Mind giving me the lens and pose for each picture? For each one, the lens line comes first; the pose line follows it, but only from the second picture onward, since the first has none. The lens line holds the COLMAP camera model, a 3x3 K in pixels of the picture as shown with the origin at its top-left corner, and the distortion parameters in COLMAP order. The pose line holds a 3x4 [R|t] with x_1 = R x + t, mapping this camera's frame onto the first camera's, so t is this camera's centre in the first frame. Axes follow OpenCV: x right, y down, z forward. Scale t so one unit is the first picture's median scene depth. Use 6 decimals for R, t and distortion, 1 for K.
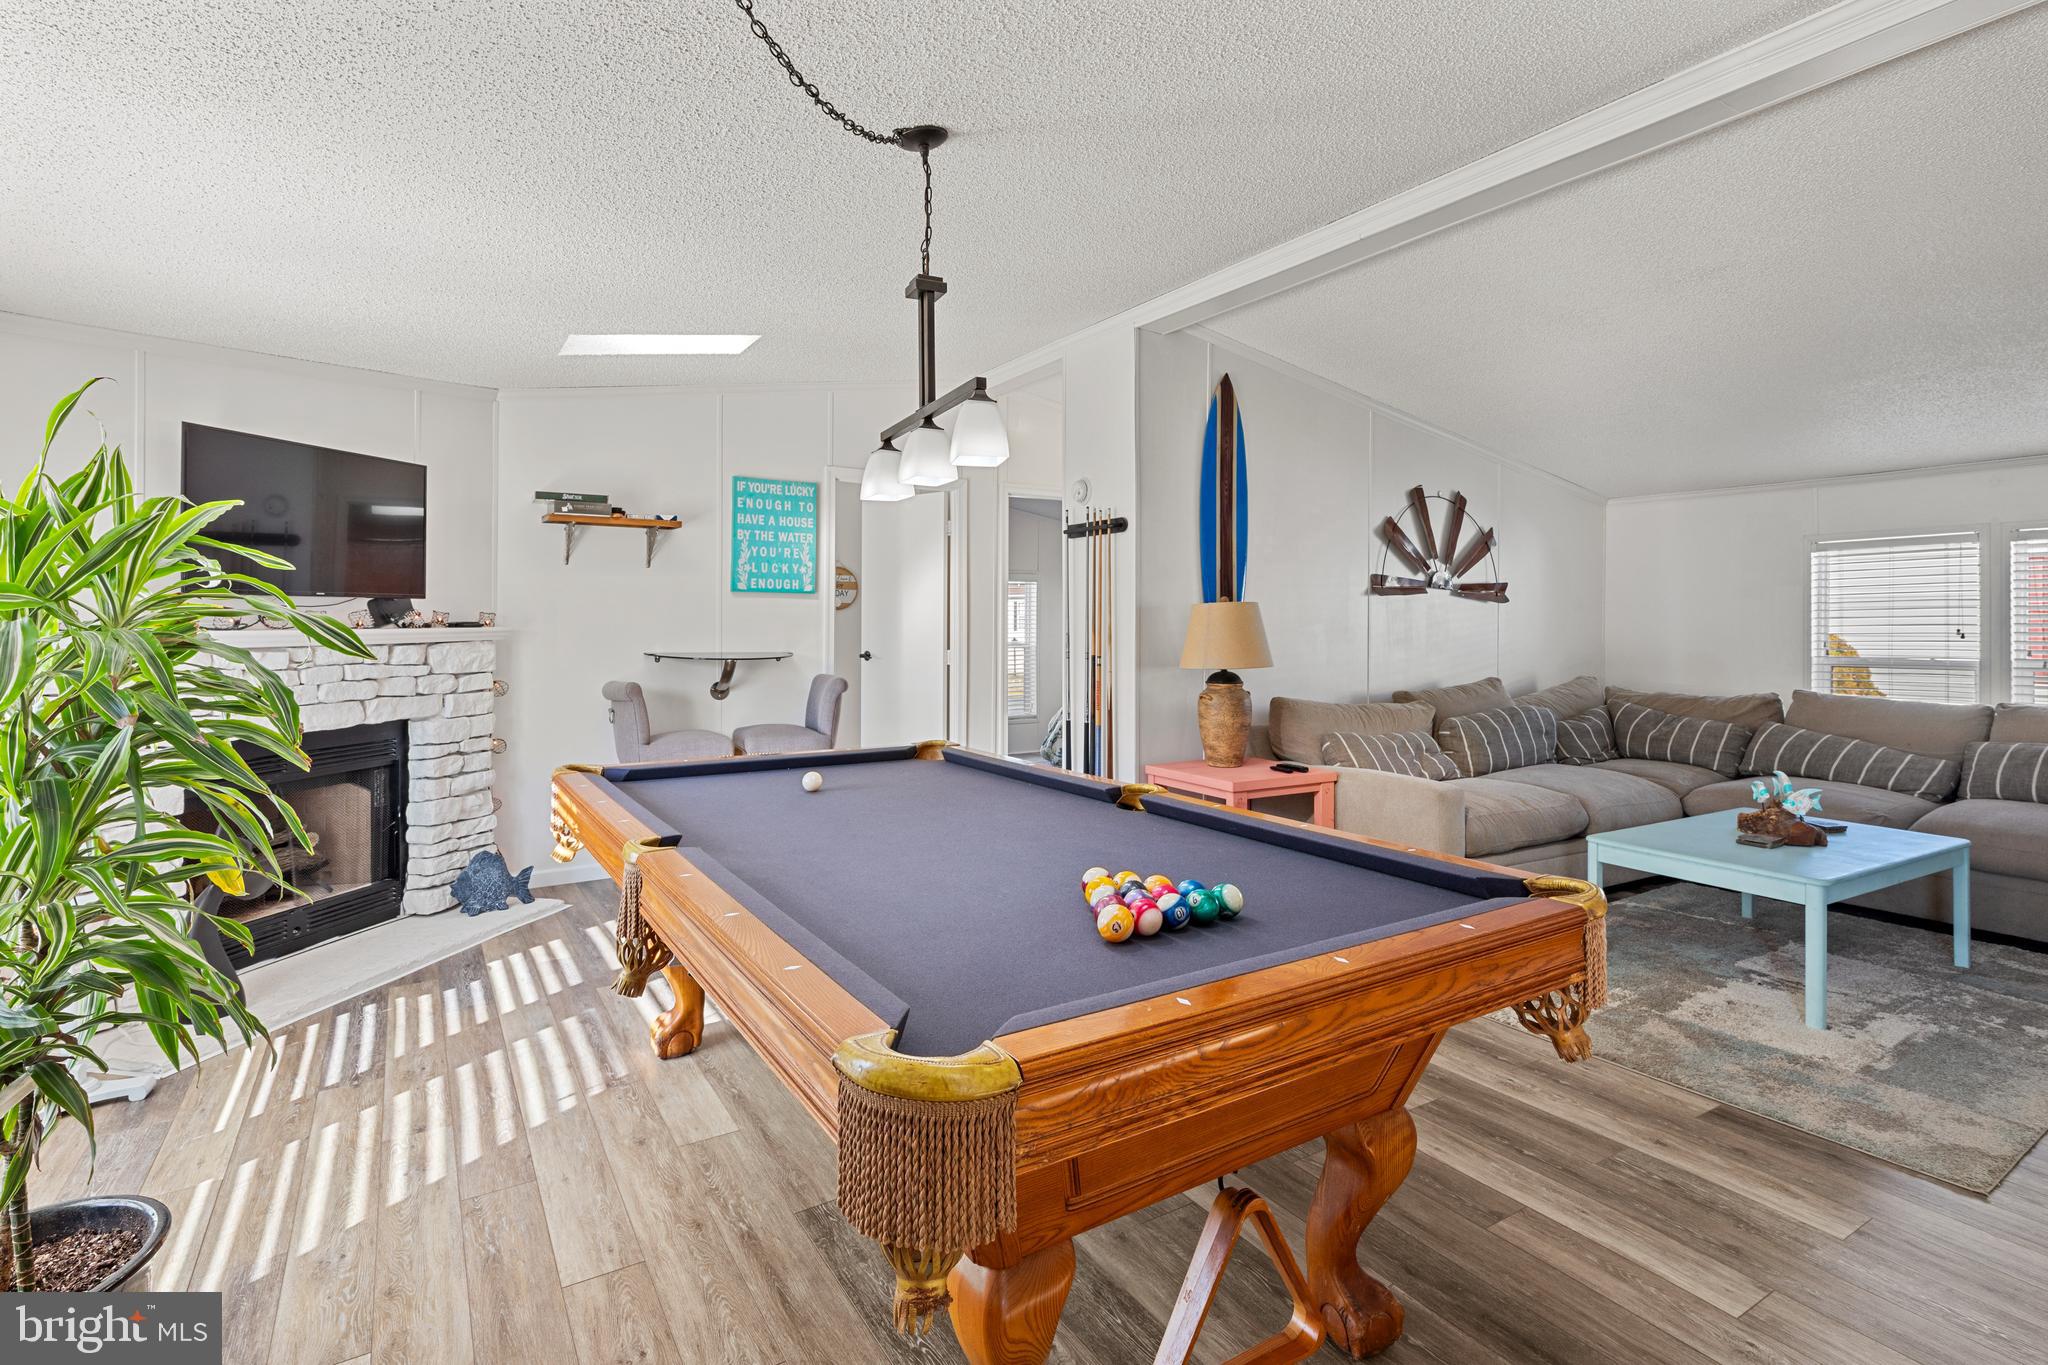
lens RADIAL K [[991.0, 0, 1023.7], [0, 991.0, 621.5], [0, 0, 1]] dist [0.008661, -0.000092]
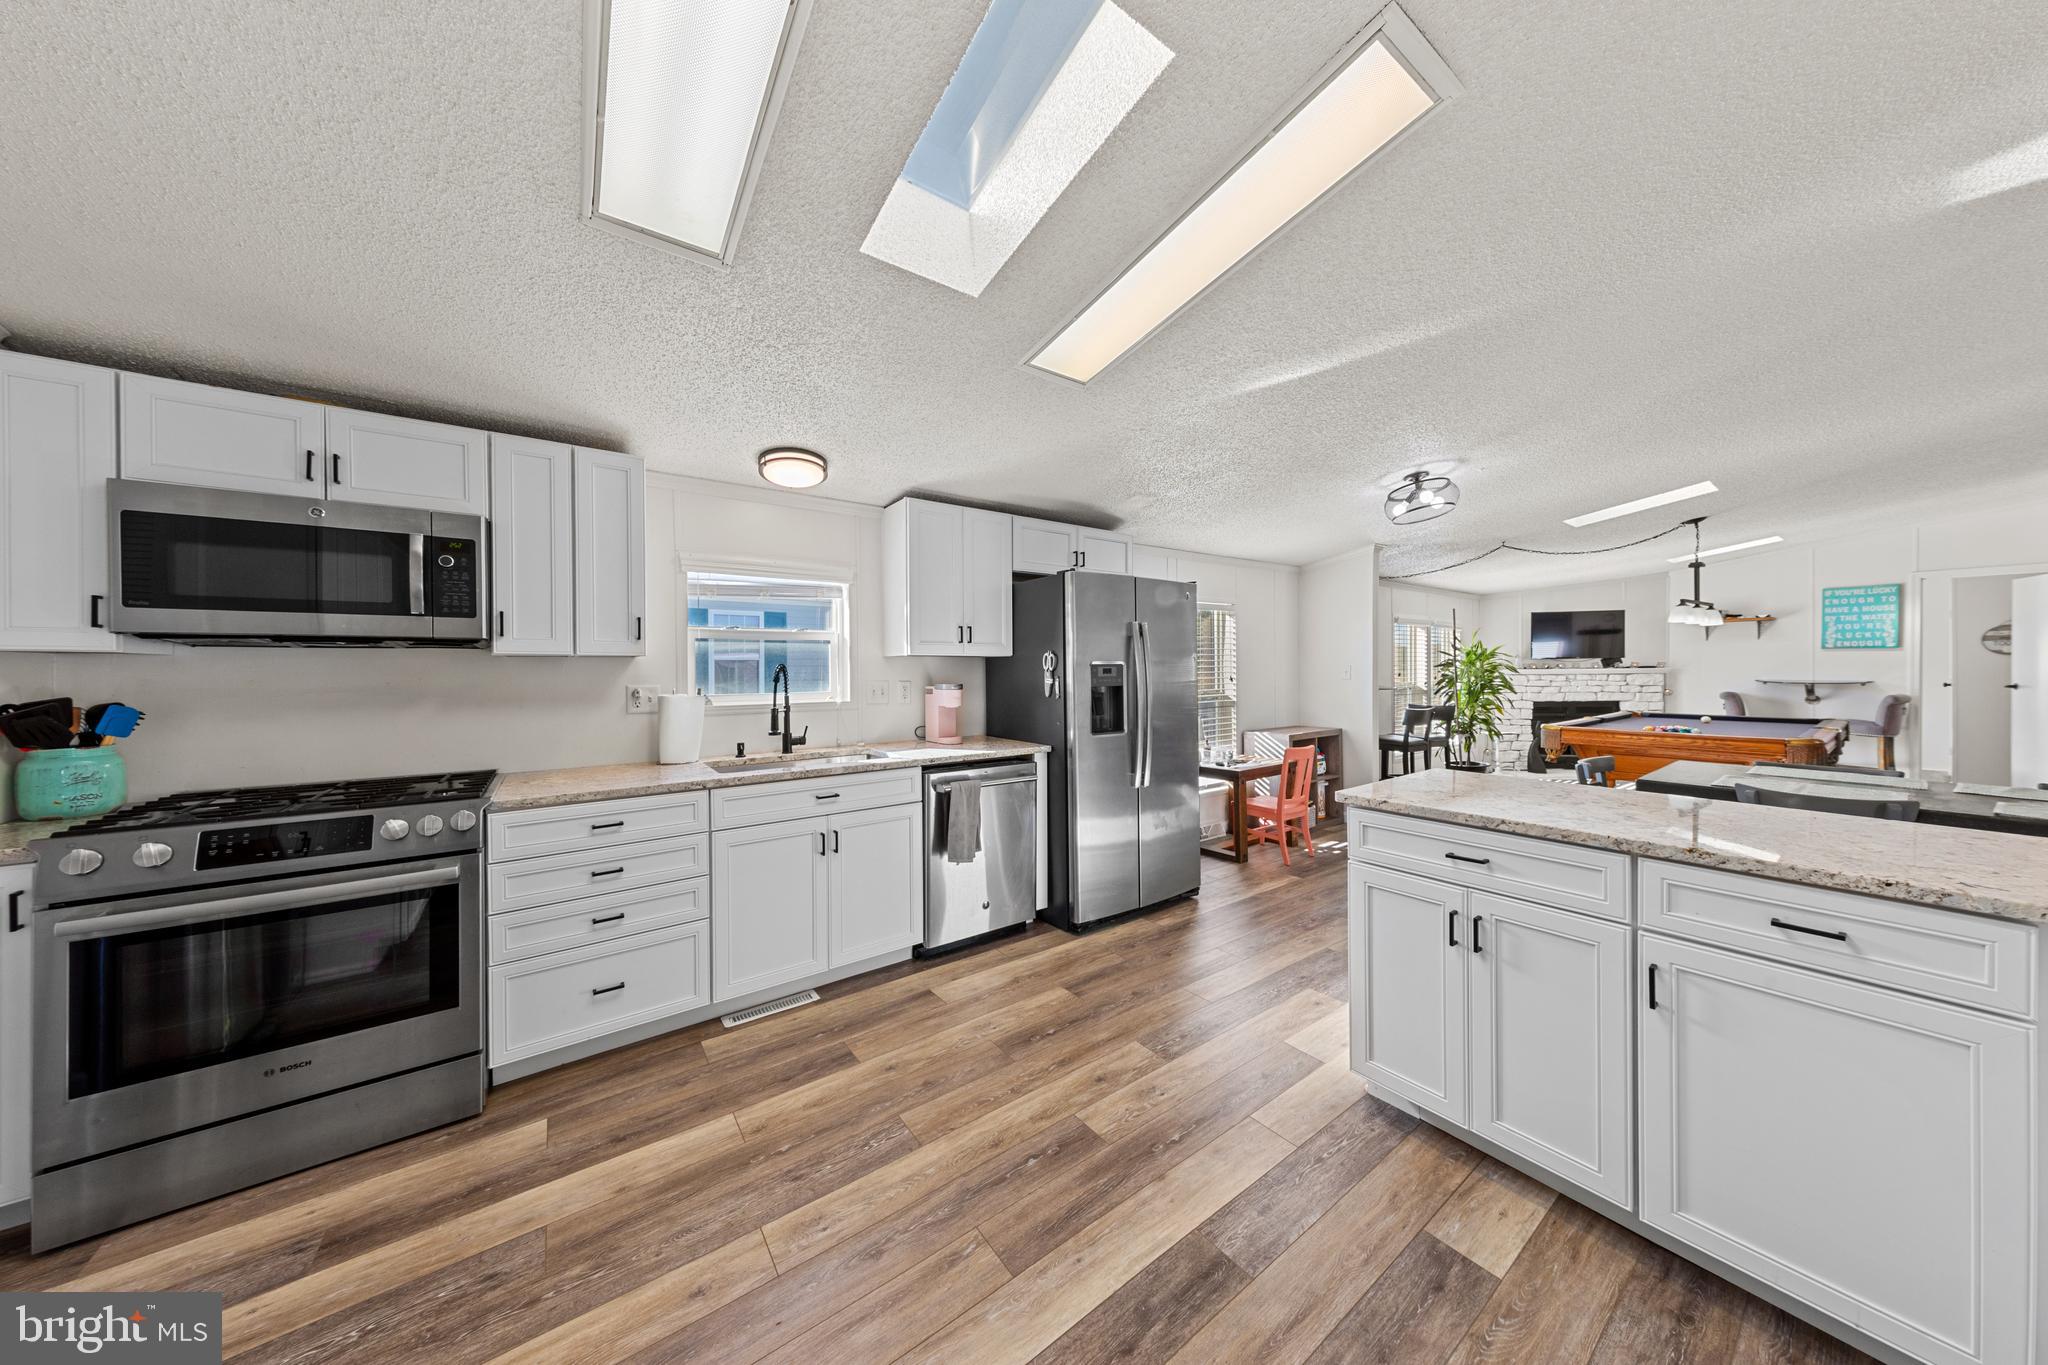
lens RADIAL K [[640.5, 0, 1021.5], [0, 640.5, 672.6], [0, 0, 1]] dist [0.008653, -0.000042]
pose [[0.061057, 0.001963, -0.998132, 0.951270], [0.008056, 0.999965, 0.002460, 0.000502], [0.998102, -0.008191, 0.061039, -0.688878]]
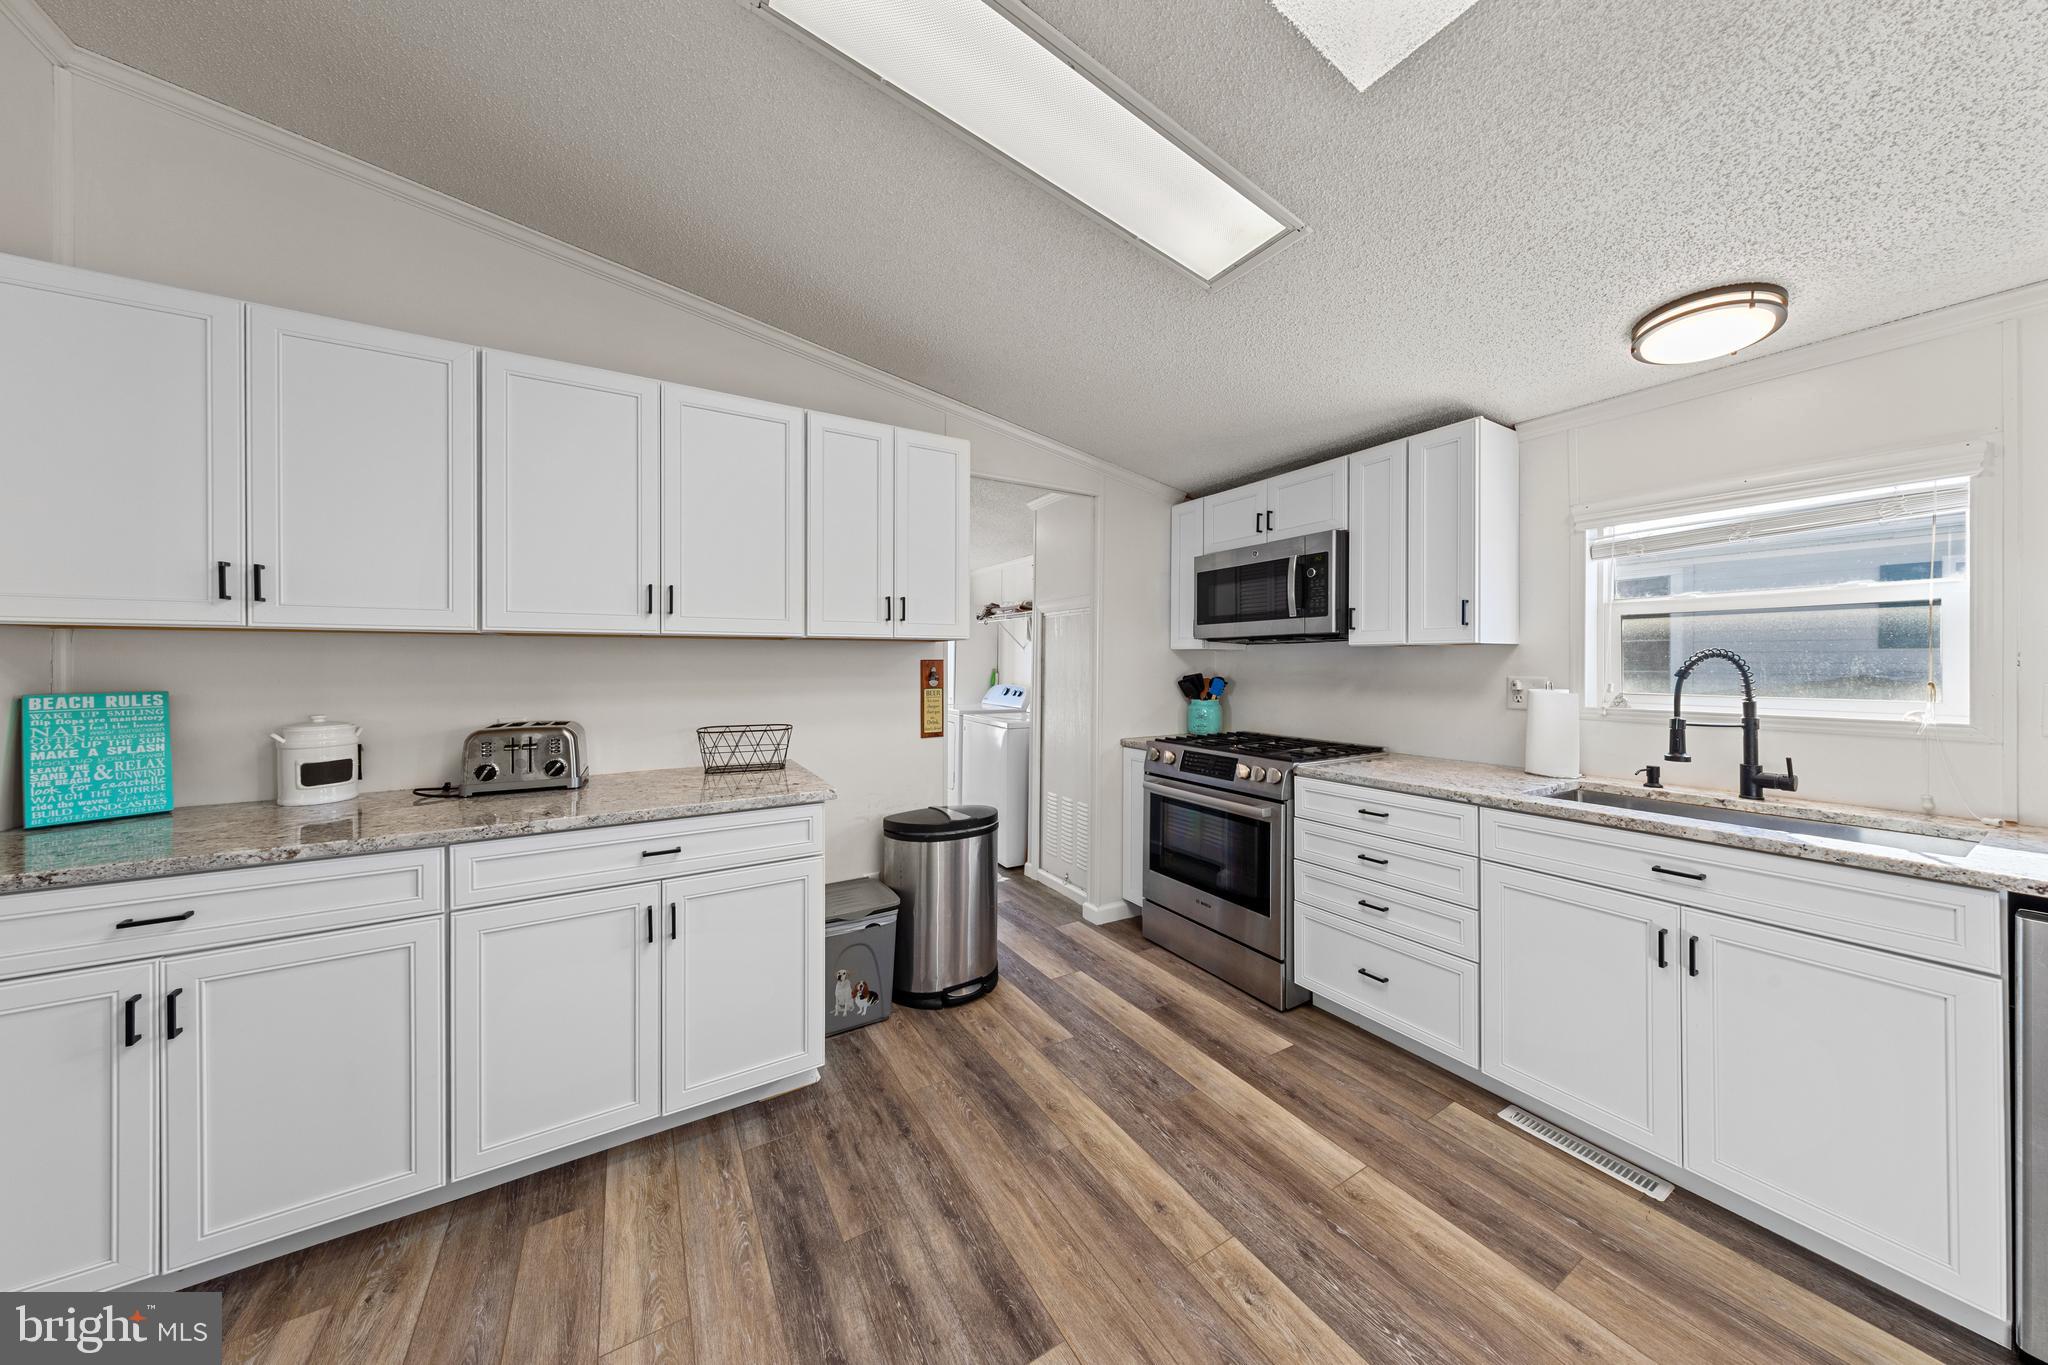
lens RADIAL K [[649.9, 0, 1021.5], [0, 649.9, 659.5], [0, 0, 1]] dist [0.001988, 0.000000]
pose [[-0.999746, -0.000673, 0.022510, 0.728328], [-0.000810, 0.999981, -0.006083, 0.000663], [-0.022506, -0.006100, -0.999728, -0.492317]]
